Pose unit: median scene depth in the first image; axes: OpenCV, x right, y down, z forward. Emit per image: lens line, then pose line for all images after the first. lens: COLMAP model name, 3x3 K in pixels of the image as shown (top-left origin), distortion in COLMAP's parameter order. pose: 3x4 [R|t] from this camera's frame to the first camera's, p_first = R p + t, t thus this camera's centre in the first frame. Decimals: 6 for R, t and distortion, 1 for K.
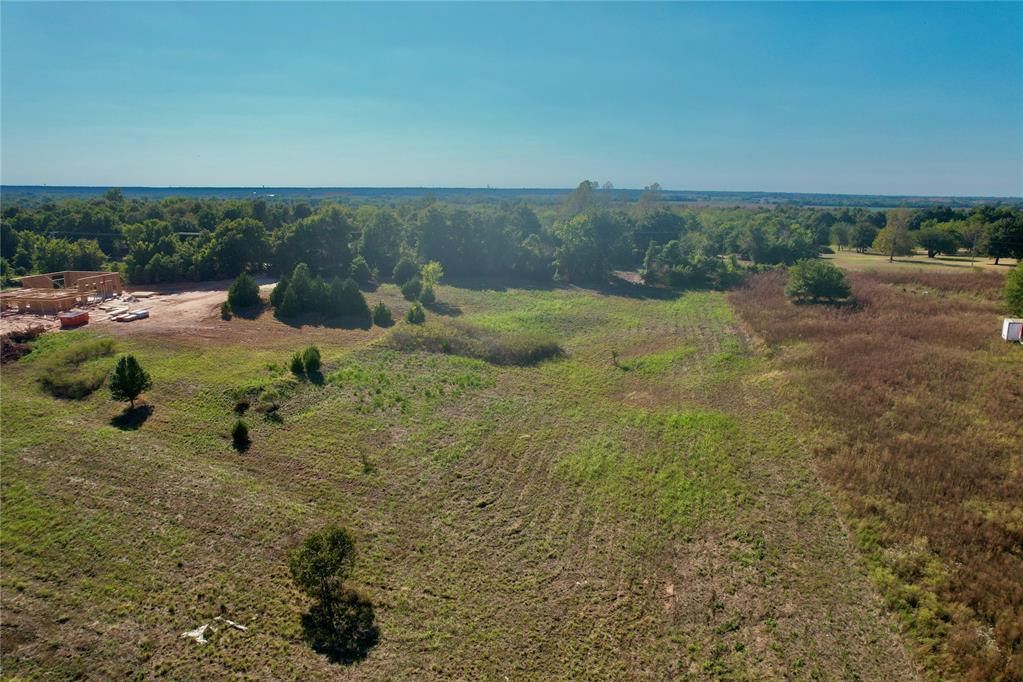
lens RADIAL K [[652.0, 0, 514.0], [0, 652.0, 350.1], [0, 0, 1]] dist [-0.079112, 0.068495]
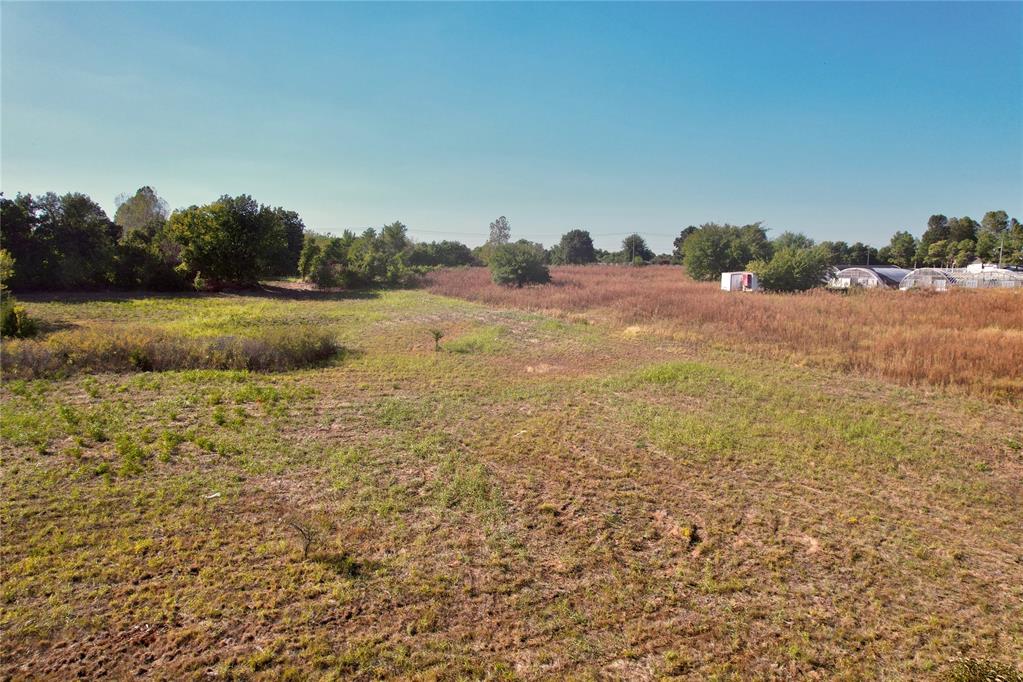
lens RADIAL K [[652.0, 0, 514.0], [0, 652.0, 350.1], [0, 0, 1]] dist [-0.079112, 0.068495]
pose [[0.709468, -0.094066, 0.698431, -0.189660], [0.167648, 0.985129, -0.037618, 0.042522], [-0.684506, 0.143780, 0.714688, 0.306716]]
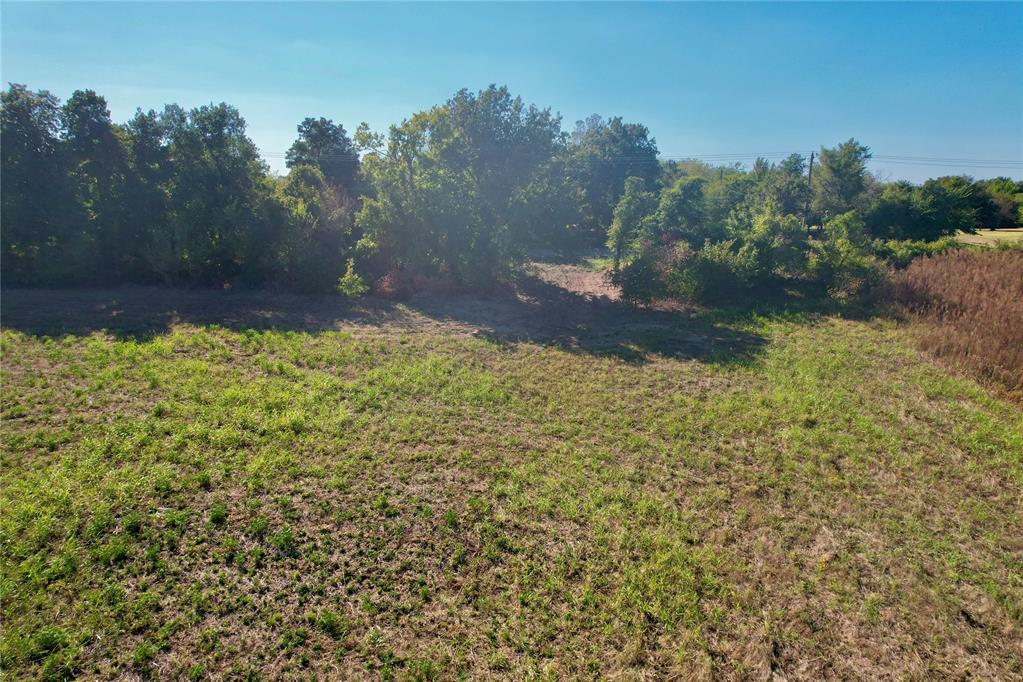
lens RADIAL K [[652.0, 0, 514.0], [0, 652.0, 350.1], [0, 0, 1]] dist [-0.079112, 0.068495]
pose [[0.990996, -0.028563, 0.130807, 0.106973], [0.028717, 0.999587, 0.000704, -0.081154], [-0.130773, 0.003059, 0.991408, 0.708753]]
